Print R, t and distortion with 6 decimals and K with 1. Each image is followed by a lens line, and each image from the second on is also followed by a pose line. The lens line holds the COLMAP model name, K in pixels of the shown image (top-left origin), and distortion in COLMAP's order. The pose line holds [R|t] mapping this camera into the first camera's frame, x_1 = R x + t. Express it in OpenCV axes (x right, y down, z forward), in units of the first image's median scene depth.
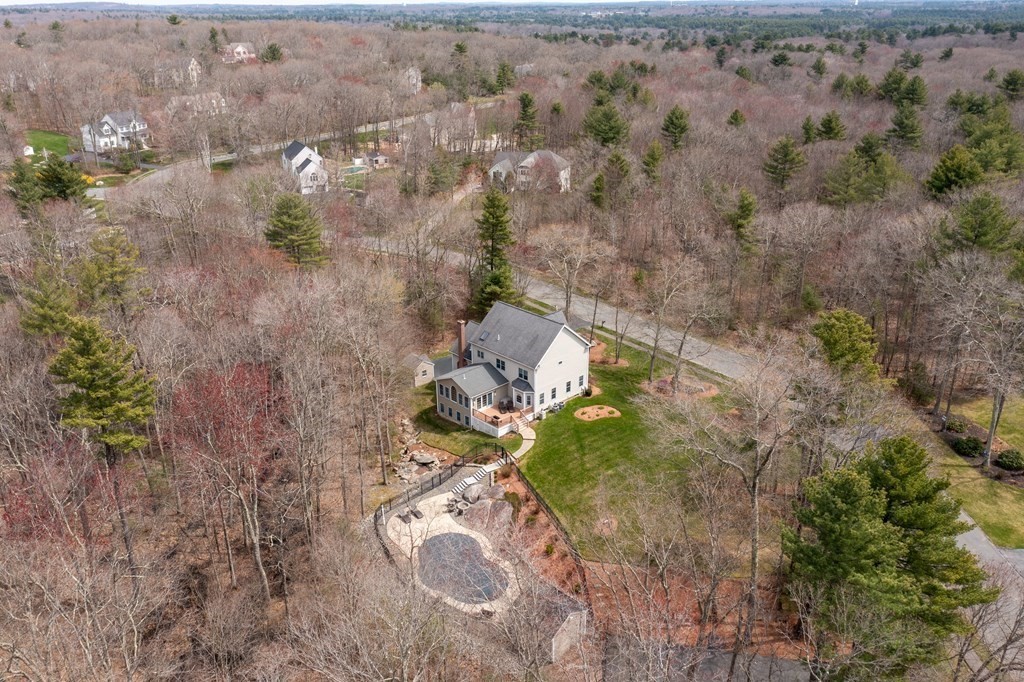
lens RADIAL K [[807.9, 0, 512.0], [0, 807.9, 341.0], [0, 0, 1]] dist [-0.010099, 0.003633]
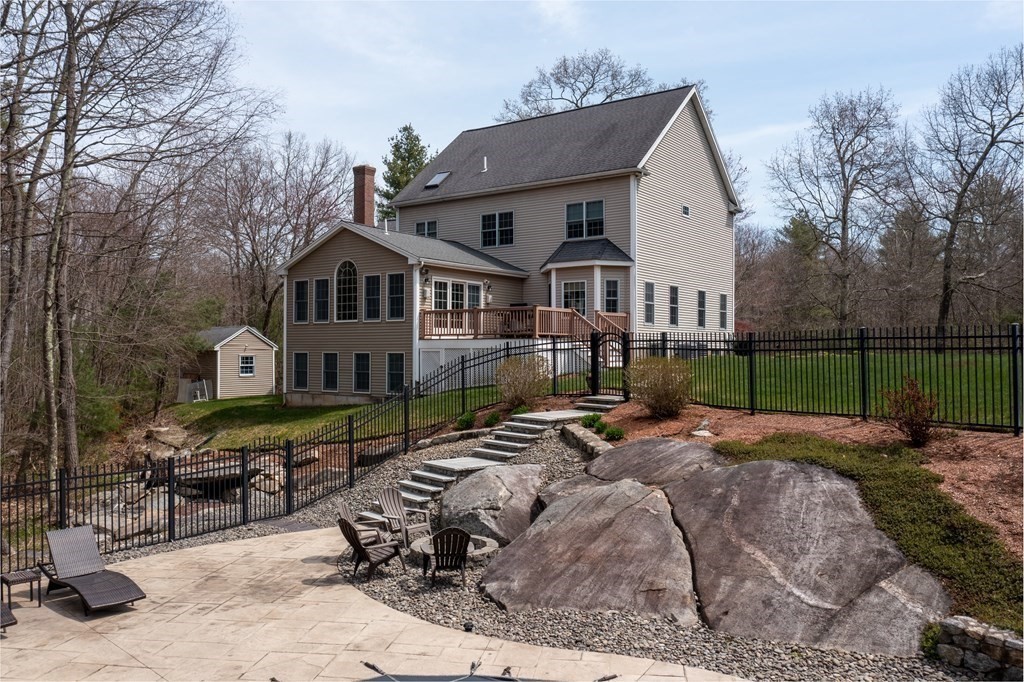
lens RADIAL K [[807.9, 0, 512.0], [0, 807.9, 341.0], [0, 0, 1]] dist [-0.010099, 0.003633]
pose [[0.982511, 0.012435, 0.185789, -0.068057], [0.064281, 0.913777, -0.401098, 0.200749], [-0.174757, 0.406026, 0.896997, 0.747106]]
